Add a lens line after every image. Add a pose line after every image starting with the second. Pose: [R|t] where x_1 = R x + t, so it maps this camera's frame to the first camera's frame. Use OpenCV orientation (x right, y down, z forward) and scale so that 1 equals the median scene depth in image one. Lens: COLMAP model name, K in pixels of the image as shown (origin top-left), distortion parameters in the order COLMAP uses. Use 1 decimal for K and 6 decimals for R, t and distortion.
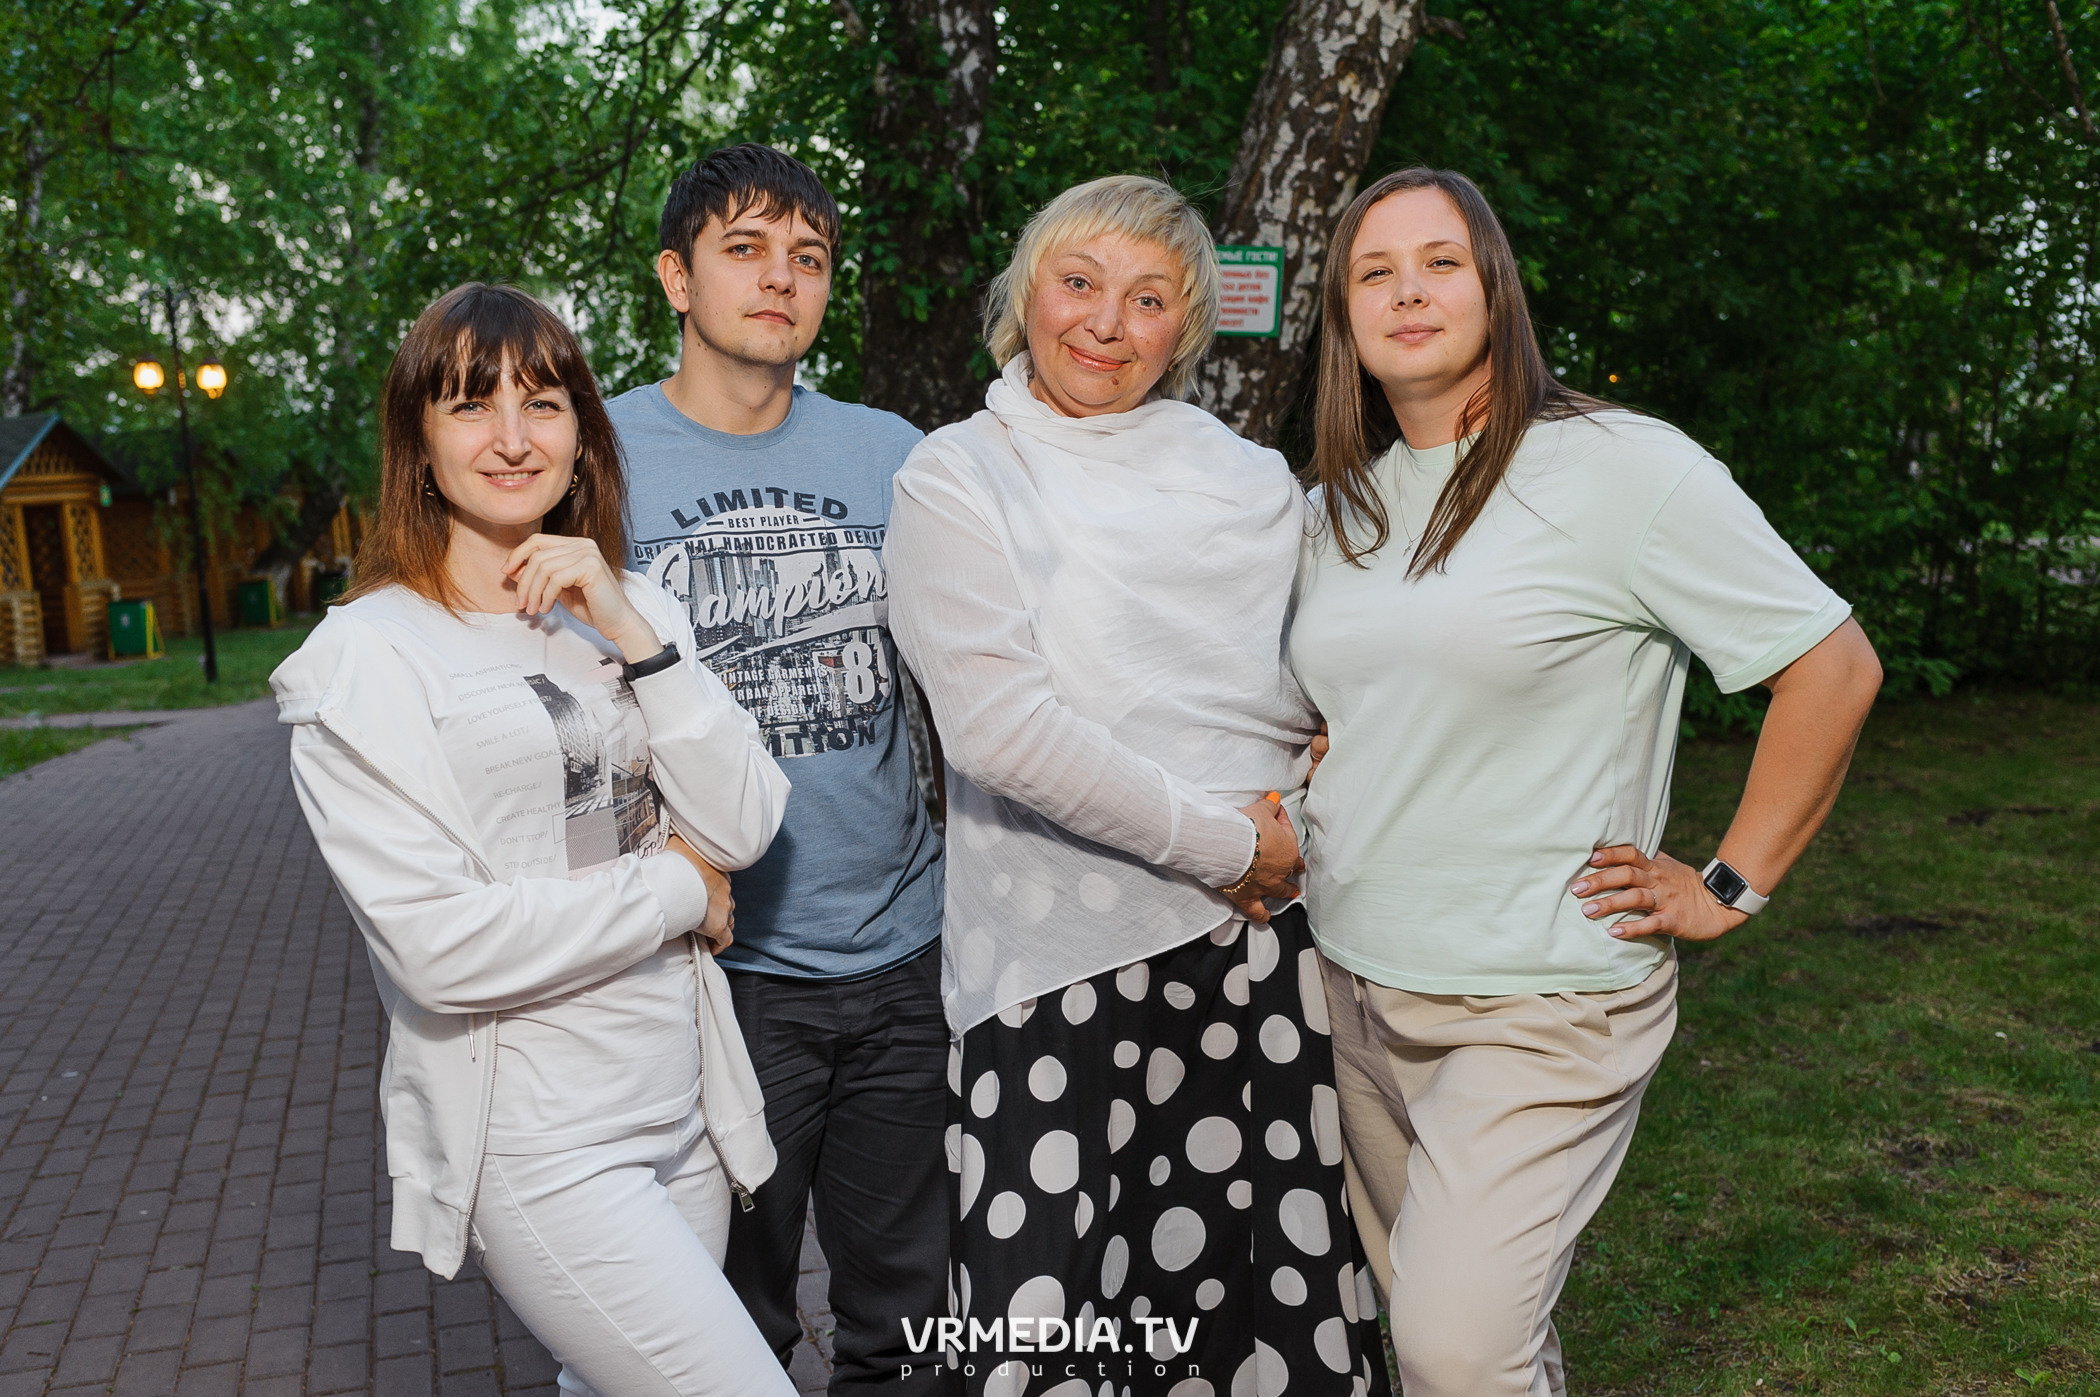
lens RADIAL K [[2137.5, 0, 1007.1], [0, 2137.5, 676.0], [0, 0, 1]] dist [-0.007145, -0.011613]
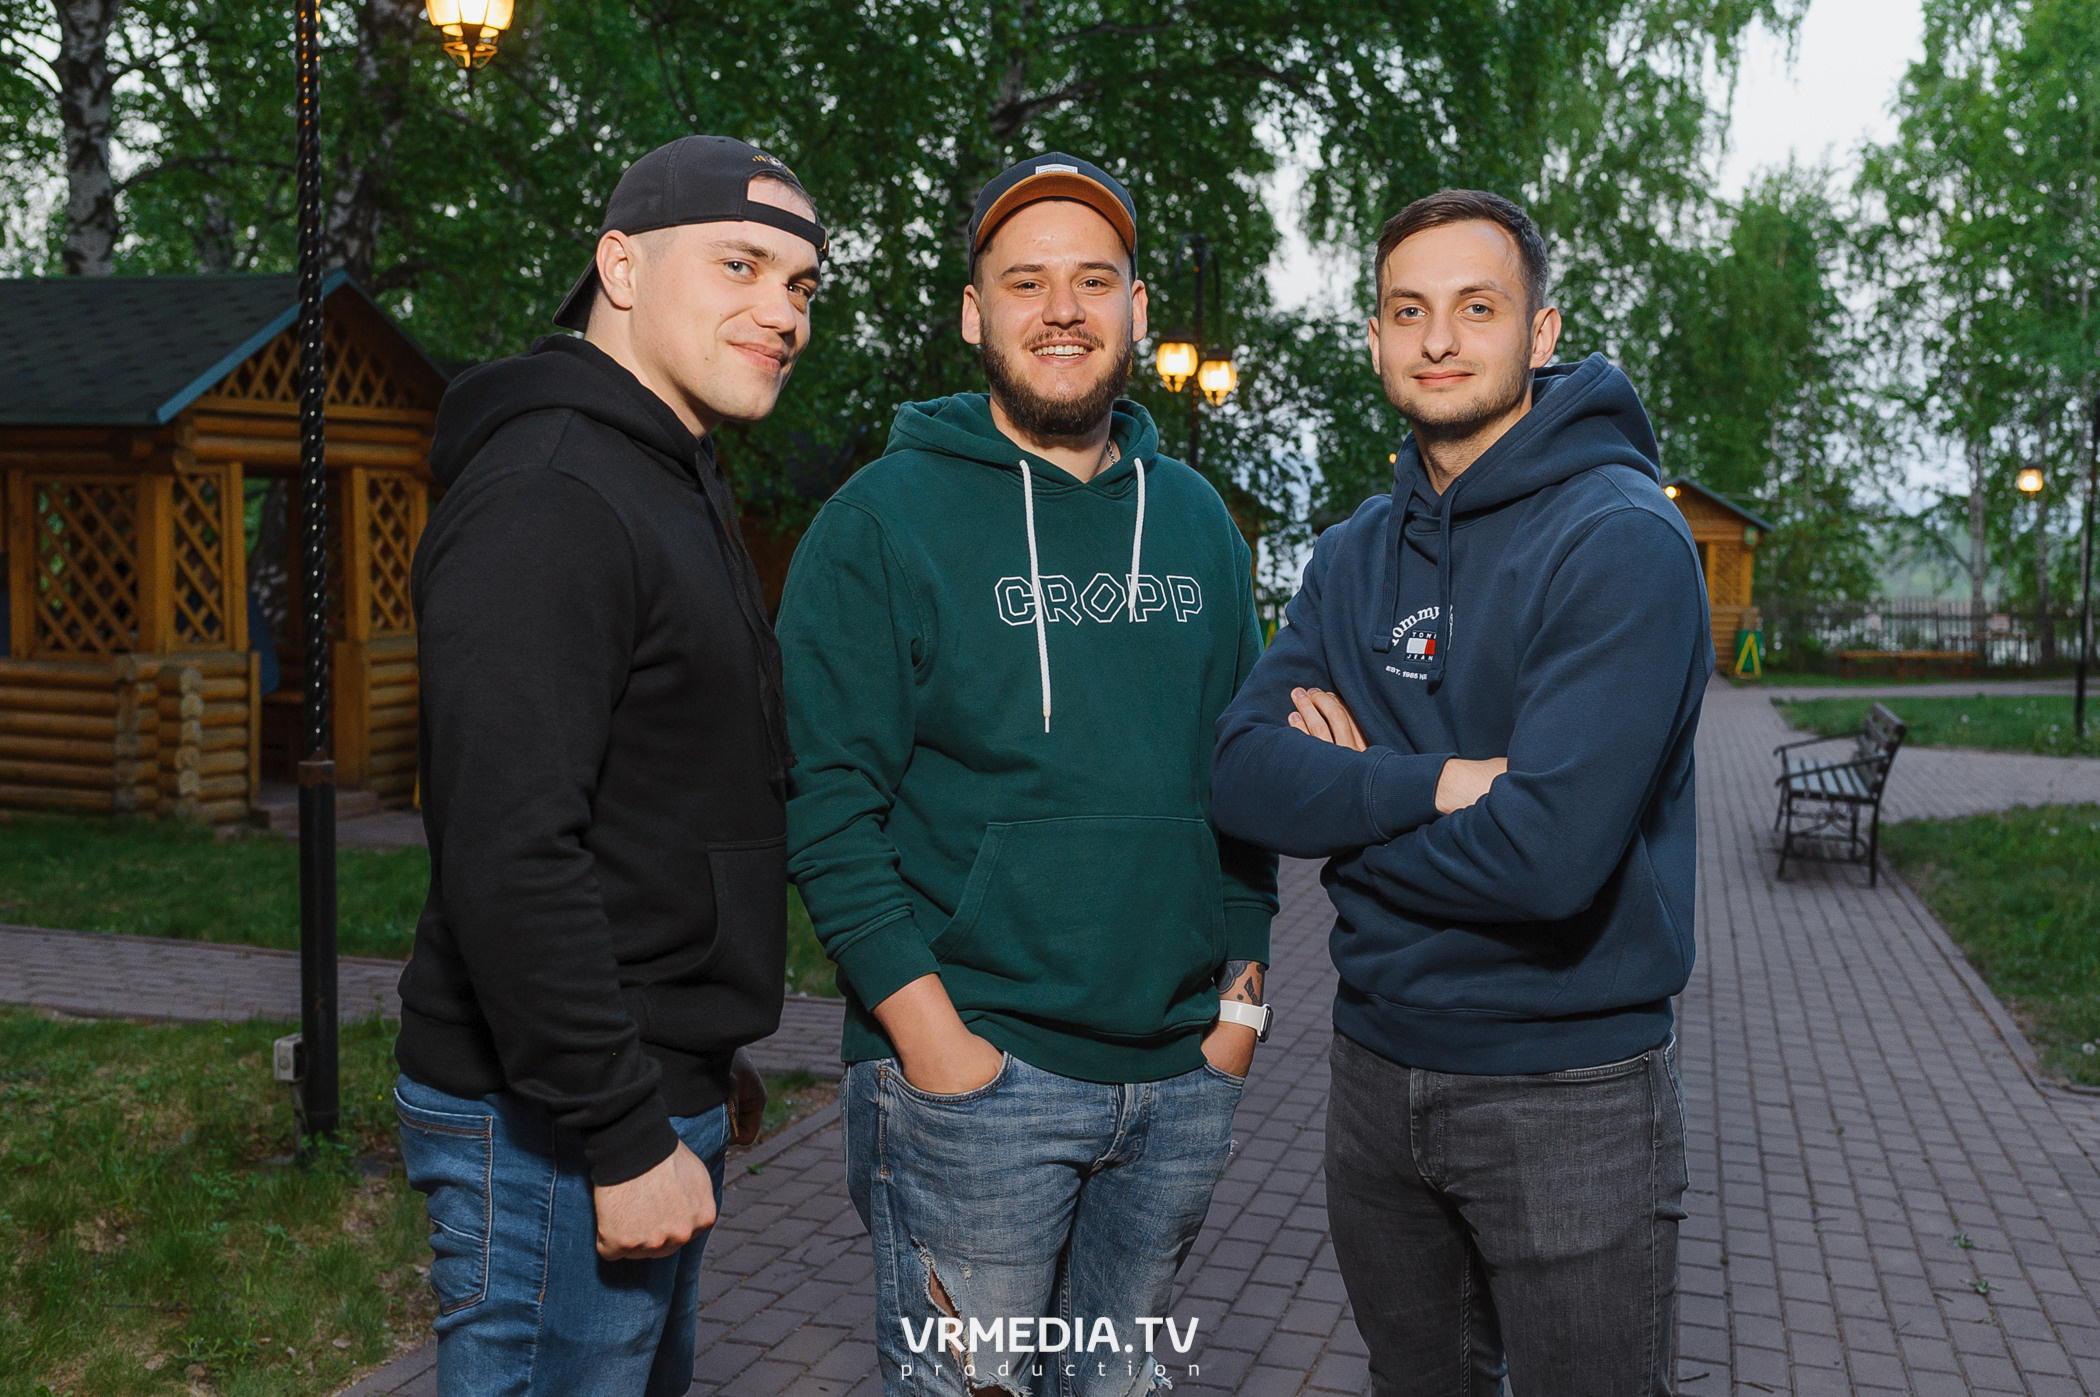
lens RADIAL K [[2117.0, 0, 1051.6], [0, 2117.0, 749.0], [0, 0, 1]] dist [-0.010092, 0.013387]
pose [[0.954904, 0.089967, -0.282957, -0.285884], [-0.089311, 0.995887, 0.015244, -0.072659], [0.283165, 0.010715, 0.959011, 1.082729]]
